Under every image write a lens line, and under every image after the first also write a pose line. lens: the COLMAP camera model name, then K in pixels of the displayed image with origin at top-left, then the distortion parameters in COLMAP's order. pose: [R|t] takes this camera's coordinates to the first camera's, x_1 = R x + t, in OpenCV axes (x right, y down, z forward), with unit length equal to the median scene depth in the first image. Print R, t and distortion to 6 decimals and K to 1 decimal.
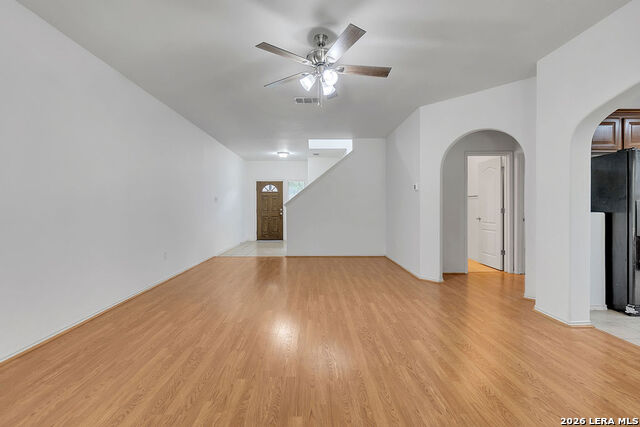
lens RADIAL K [[276.9, 0, 319.1], [0, 276.9, 209.1], [0, 0, 1]] dist [-0.008392, 0.000984]
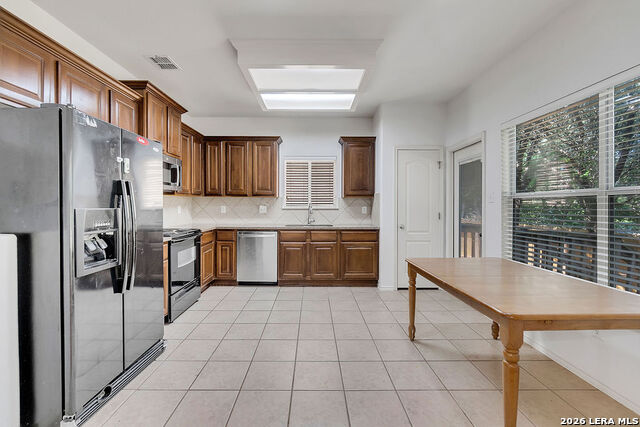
lens RADIAL K [[276.9, 0, 316.5], [0, 276.9, 208.6], [0, 0, 1]] dist [-0.008392, 0.000984]
pose [[0.007559, -0.010461, 0.999917, 0.399298], [0.001202, 0.999945, 0.010453, -0.023601], [-0.999971, 0.001123, 0.007571, 0.335710]]
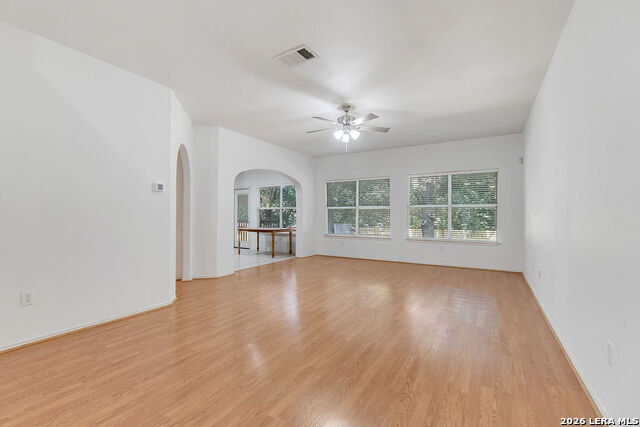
lens RADIAL K [[276.9, 0, 318.0], [0, 276.9, 209.2], [0, 0, 1]] dist [-0.008392, 0.000984]
pose [[-0.841059, 0.008064, 0.540884, -0.391937], [-0.000311, 0.999882, -0.015391, -0.007768], [-0.540944, -0.013113, -0.840957, 1.313542]]
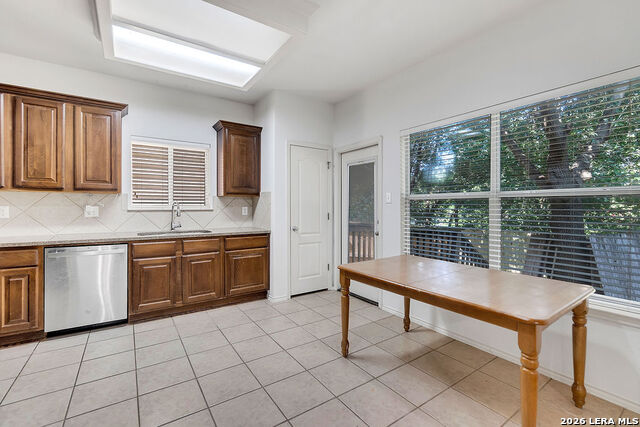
lens RADIAL K [[276.9, 0, 323.9], [0, 276.9, 209.1], [0, 0, 1]] dist [-0.008392, 0.000984]
pose [[-0.557140, -0.009813, 0.830360, 0.557072], [0.000225, 0.999928, 0.011968, -0.023943], [-0.830418, 0.006855, -0.557098, 0.449898]]
